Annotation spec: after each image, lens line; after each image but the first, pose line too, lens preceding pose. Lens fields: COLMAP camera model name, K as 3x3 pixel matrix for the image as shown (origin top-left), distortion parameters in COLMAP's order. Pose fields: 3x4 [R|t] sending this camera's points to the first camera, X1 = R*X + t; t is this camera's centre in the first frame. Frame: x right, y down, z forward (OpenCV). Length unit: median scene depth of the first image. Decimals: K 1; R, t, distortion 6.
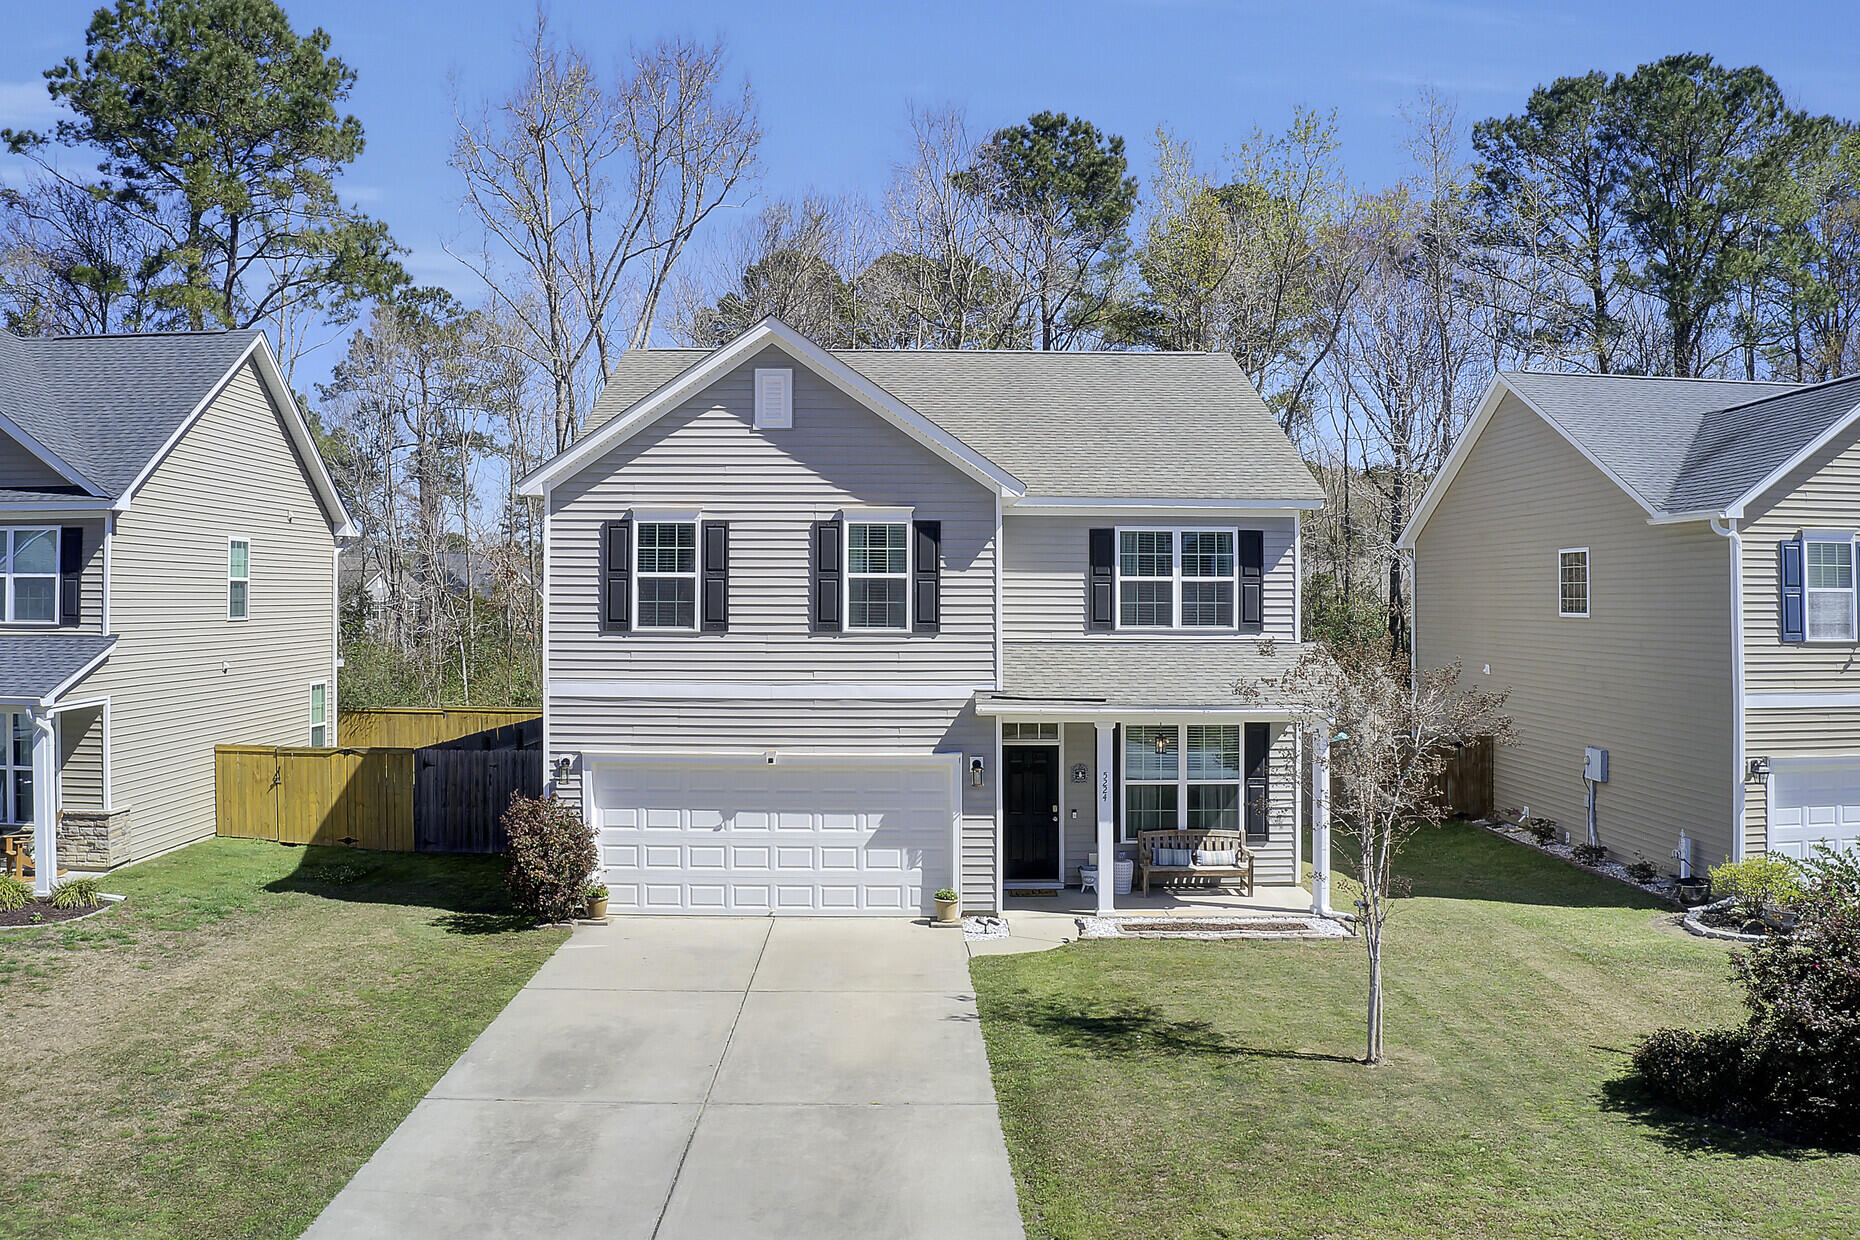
lens RADIAL K [[1465.5, 0, 930.0], [0, 1465.5, 620.0], [0, 0, 1]] dist [-0.143226, -0.007790]
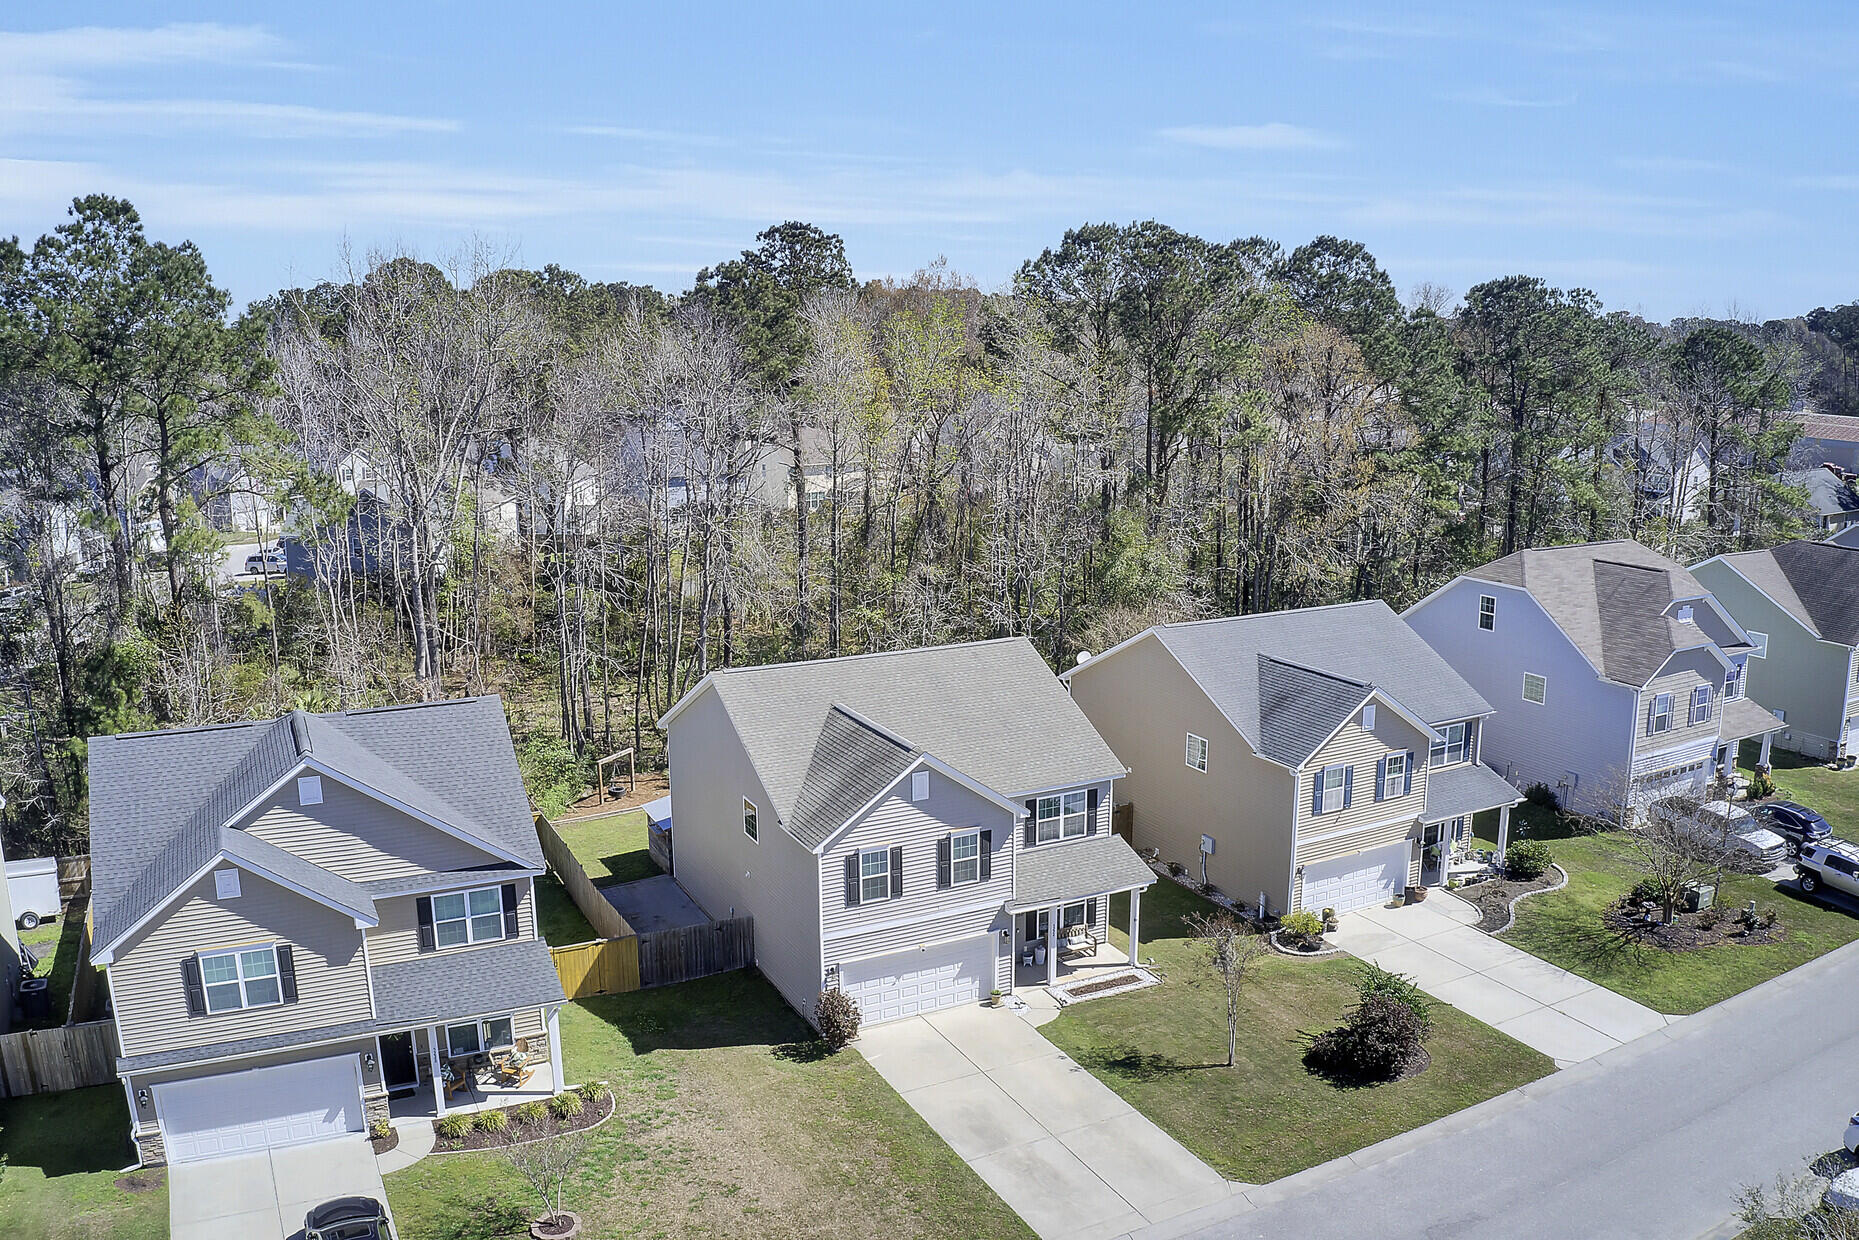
lens RADIAL K [[1464.7, 0, 929.5], [0, 1464.7, 620.0], [0, 0, 1]] dist [-0.143226, -0.007790]
pose [[0.897115, -0.088546, 0.432832, -0.952059], [0.004562, 0.981514, 0.191335, -0.763556], [-0.441773, -0.169675, 0.880935, -0.768756]]
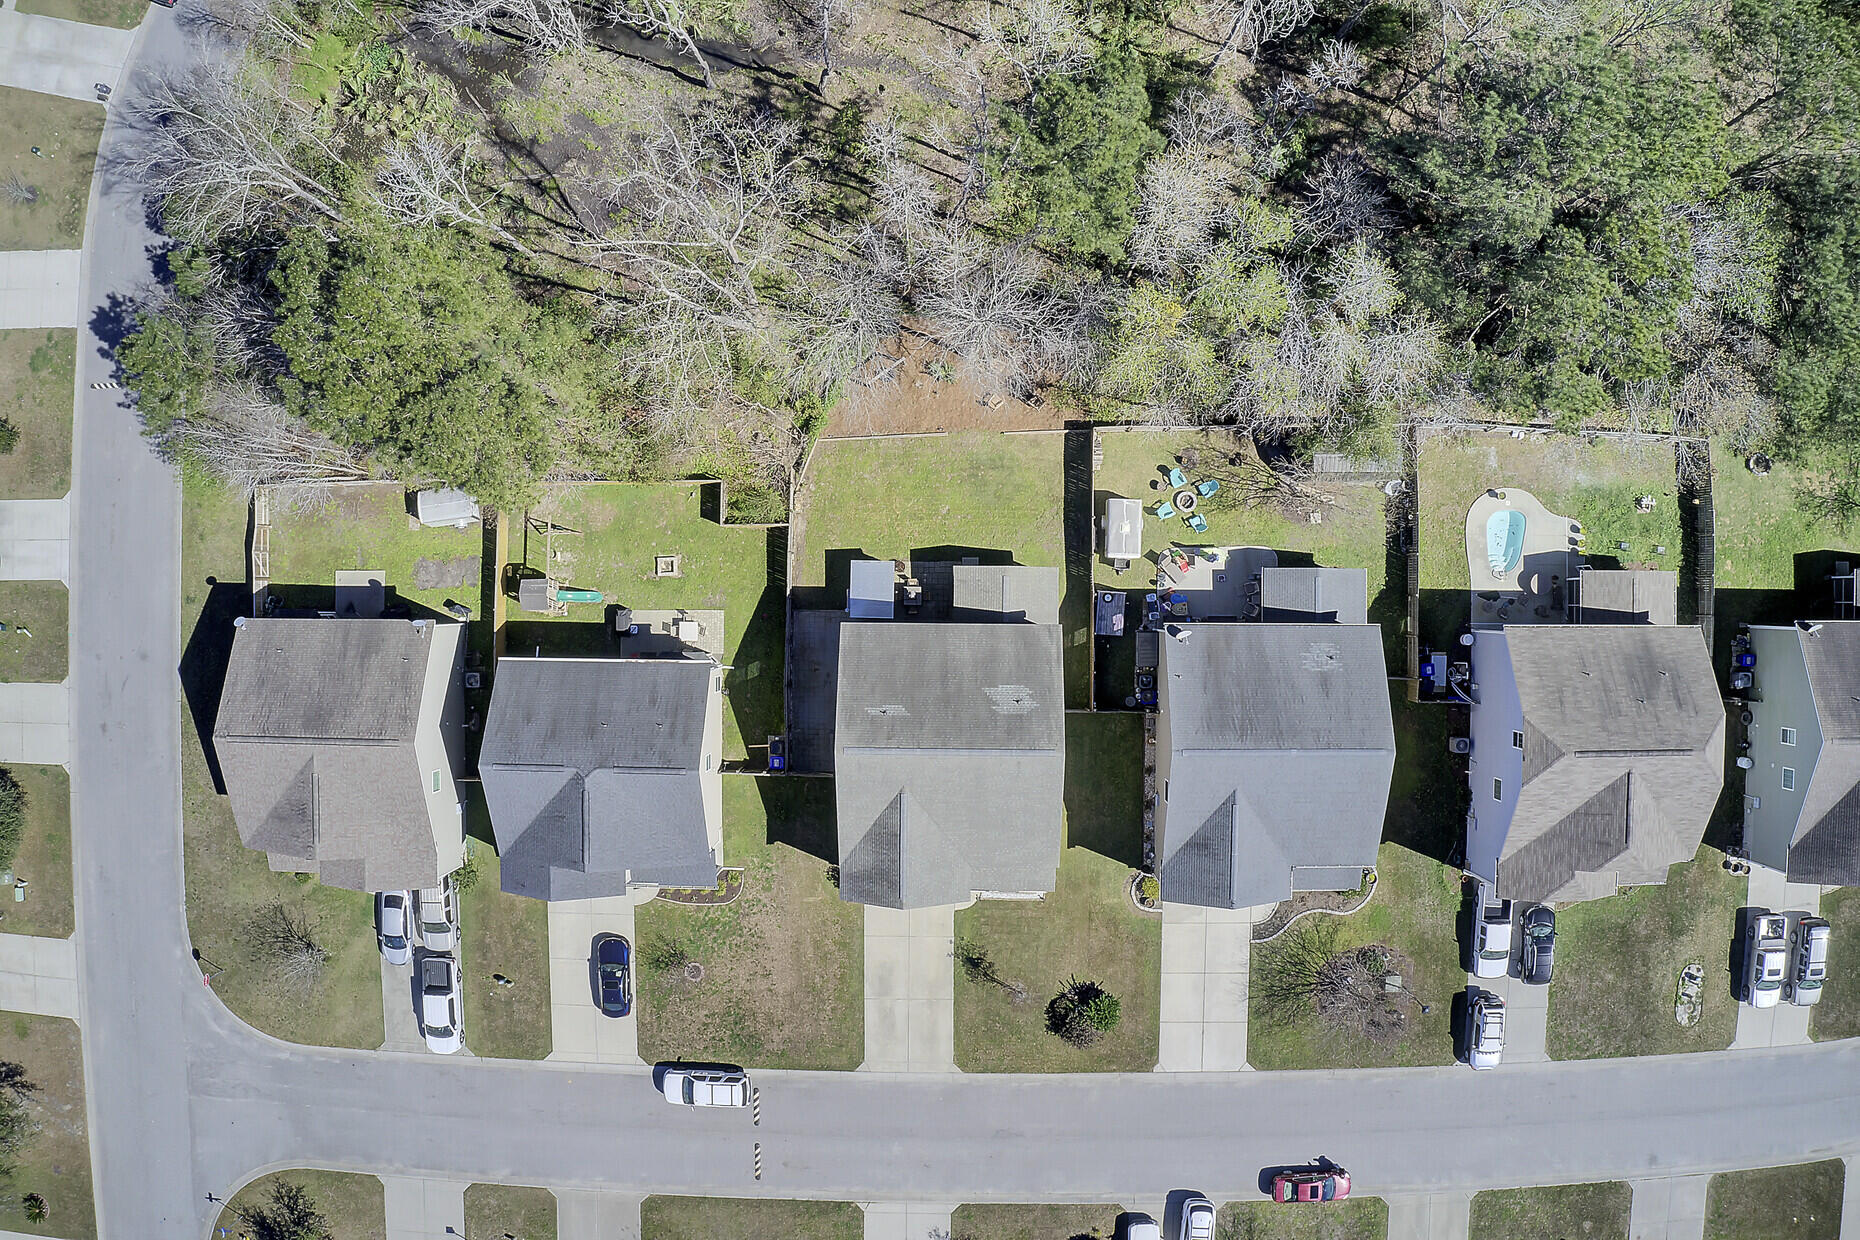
lens RADIAL K [[1465.5, 0, 930.0], [0, 1465.5, 620.0], [0, 0, 1]] dist [-0.143226, -0.007790]
pose [[0.999471, 0.032307, -0.003687, -0.057409], [0.002928, 0.023505, 0.999719, -3.892377], [0.032385, -0.999202, 0.023398, 1.595877]]
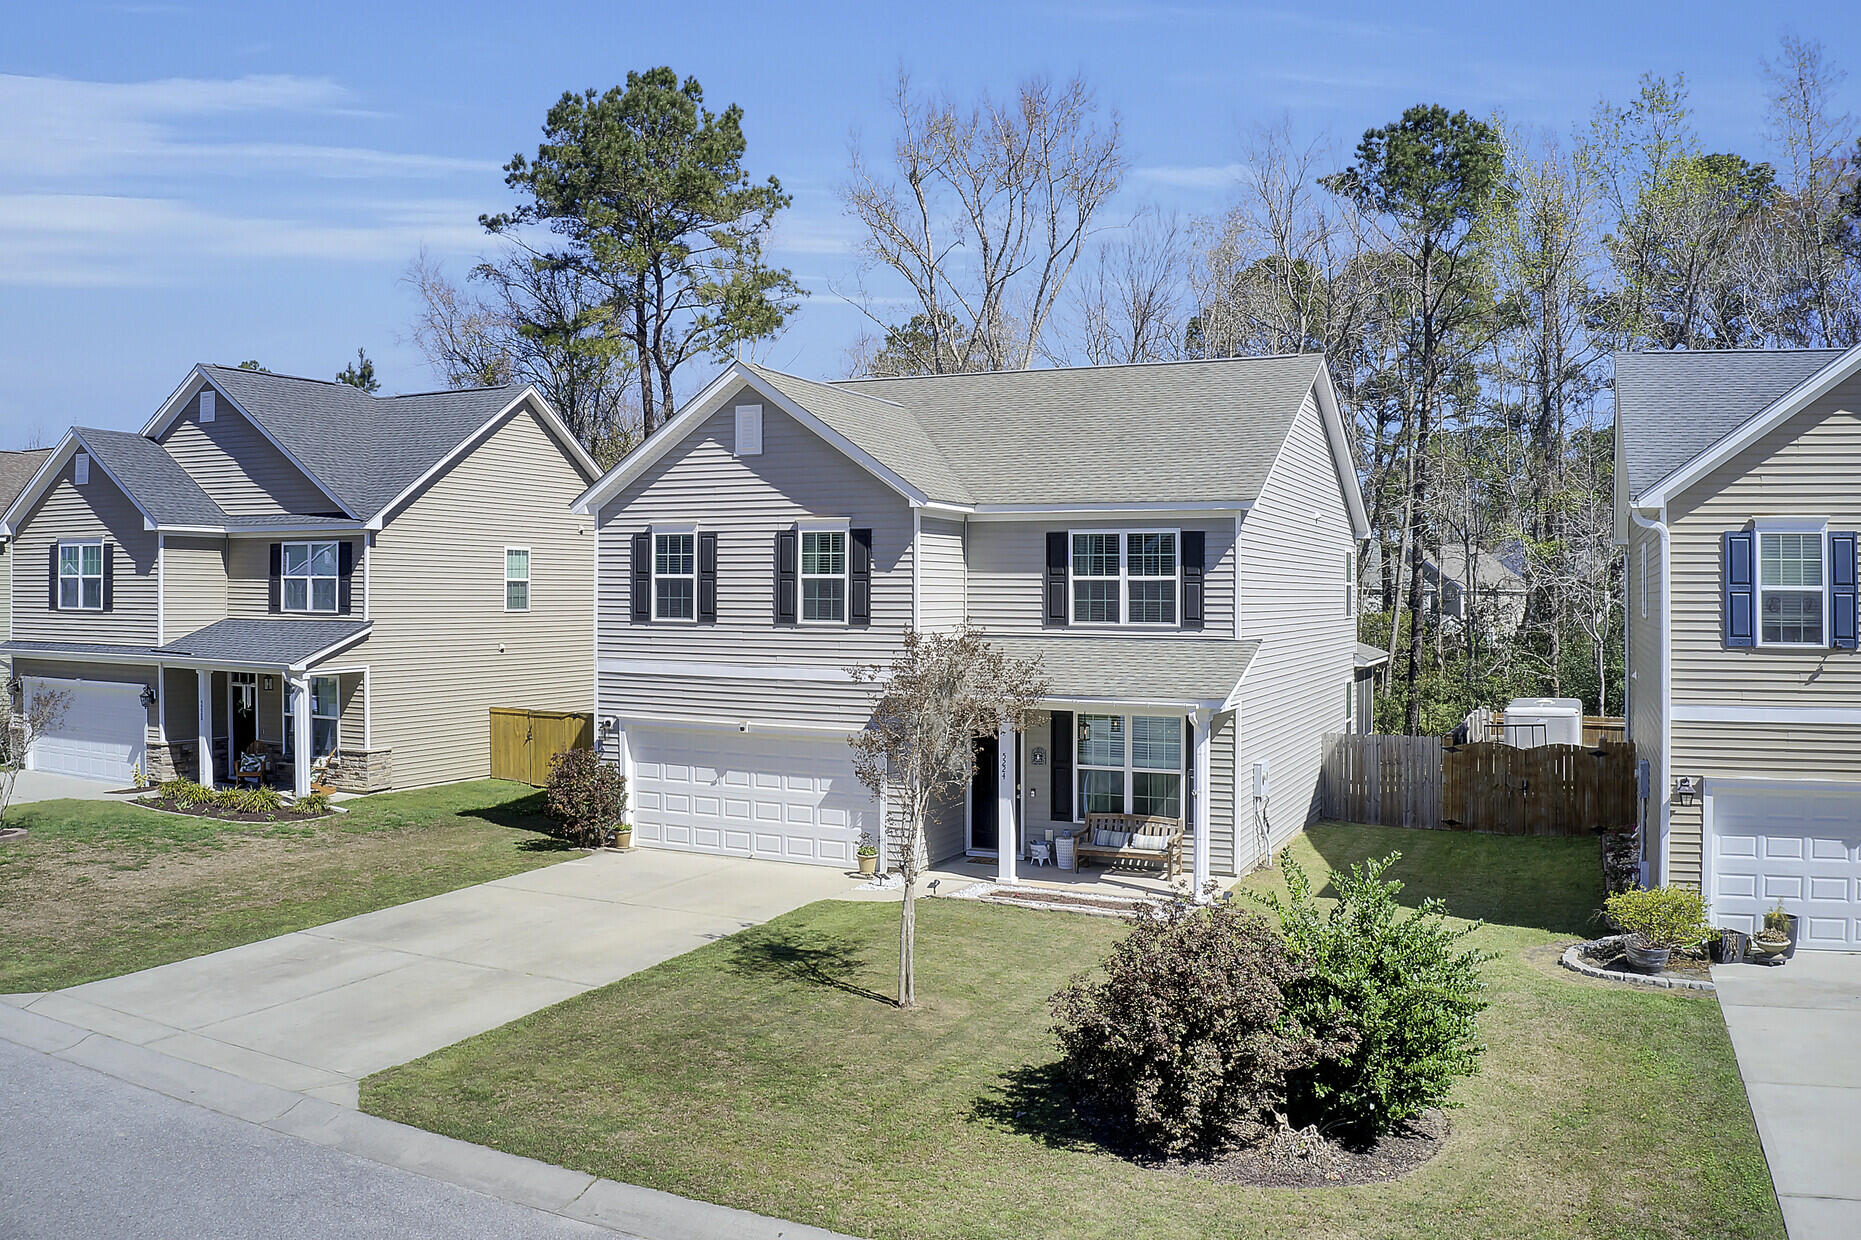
lens RADIAL K [[1448.3, 0, 941.2], [0, 1448.3, 613.1], [0, 0, 1]] dist [-0.143254, -0.001212]
pose [[0.902795, 0.007726, -0.430002, 0.543011], [-0.008765, 0.999961, -0.000437, -0.001009], [0.429983, 0.004164, 0.902828, -0.010408]]
